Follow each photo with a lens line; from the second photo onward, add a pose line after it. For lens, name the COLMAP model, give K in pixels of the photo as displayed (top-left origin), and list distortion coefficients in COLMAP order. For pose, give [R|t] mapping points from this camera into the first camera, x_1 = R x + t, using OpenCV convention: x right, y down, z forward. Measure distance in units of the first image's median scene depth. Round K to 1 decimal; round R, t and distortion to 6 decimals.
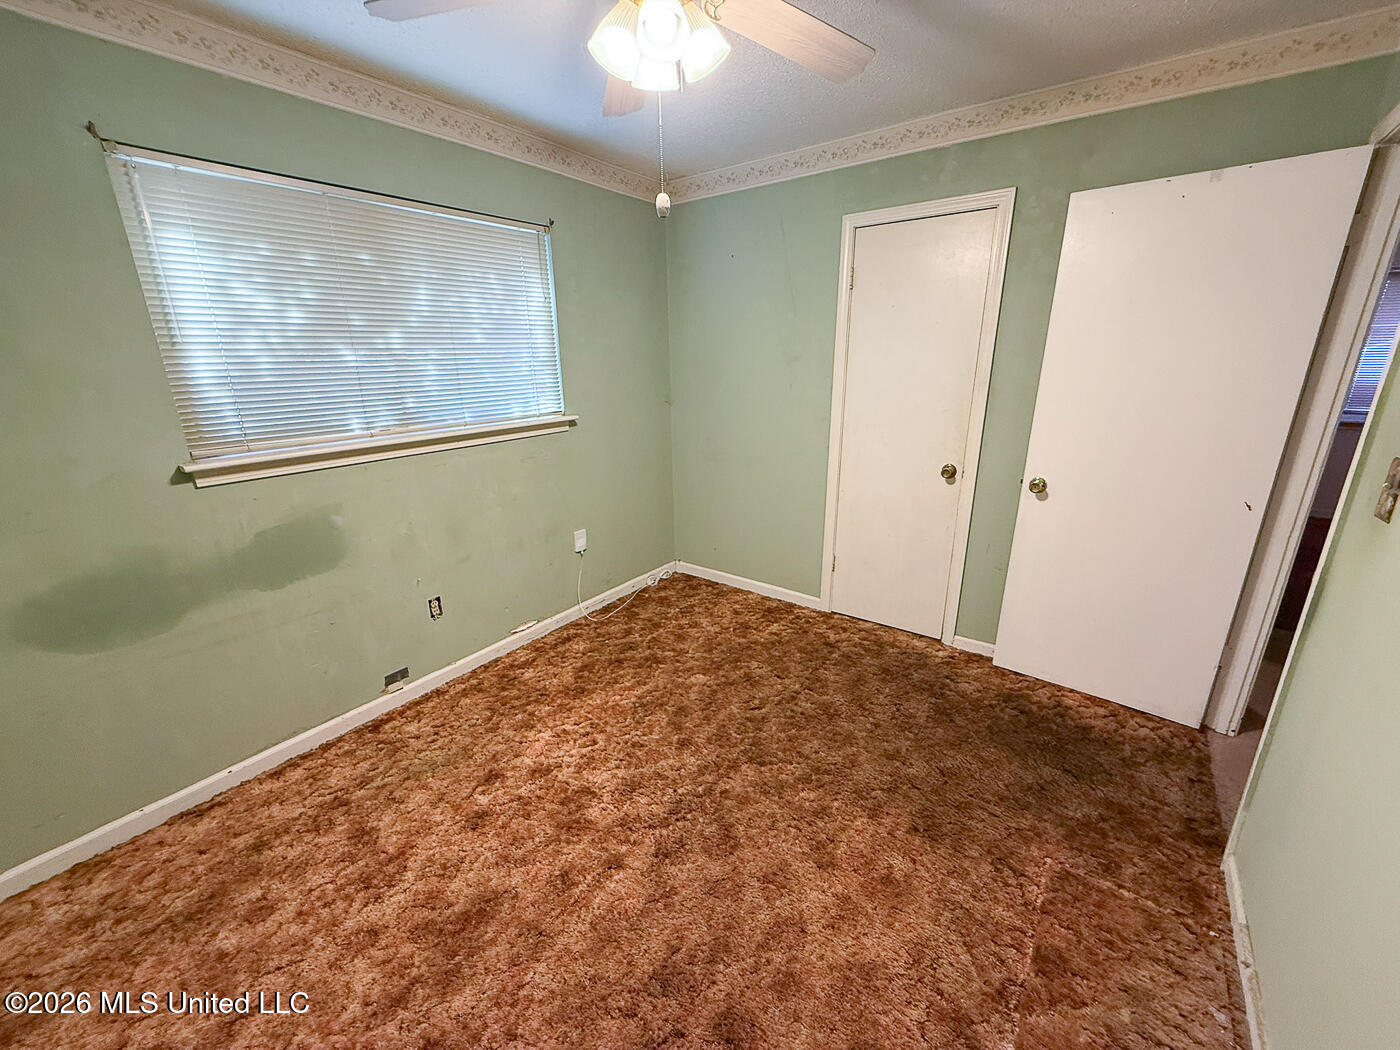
lens RADIAL K [[560.9, 0, 697.5], [0, 560.9, 525.8], [0, 0, 1]] dist [0.002069, -0.000536]
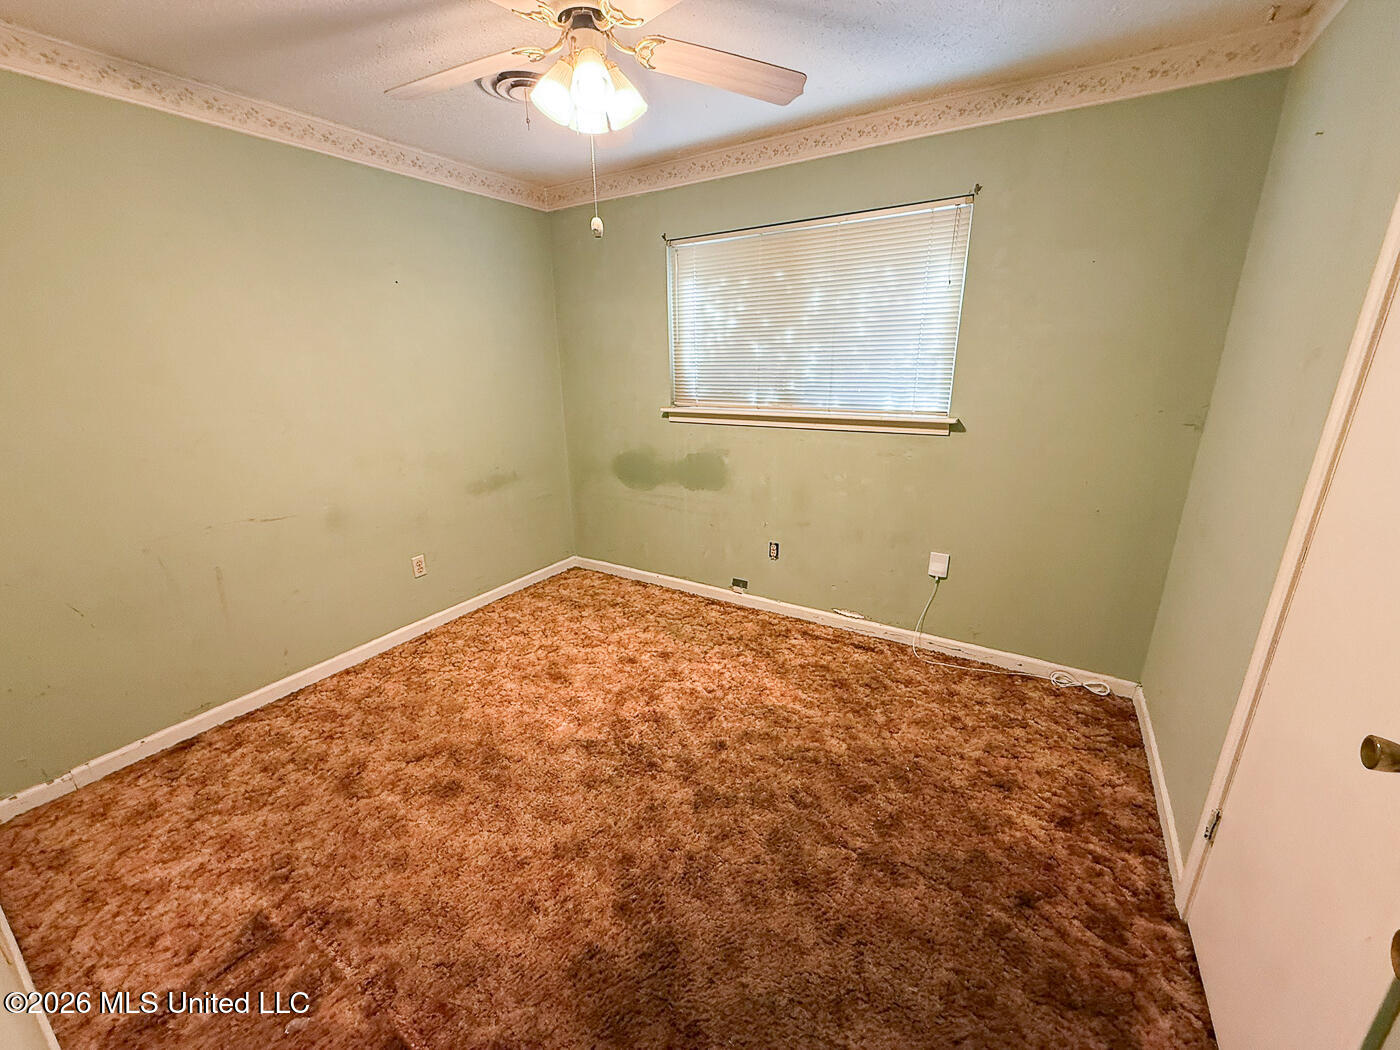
lens RADIAL K [[560.9, 0, 695.4], [0, 560.9, 525.1], [0, 0, 1]] dist [0.002069, -0.000536]
pose [[0.085446, 0.301170, -0.949734, 0.769022], [-0.281482, 0.921686, 0.266951, -0.213035], [0.955755, 0.244523, 0.163528, 0.683916]]
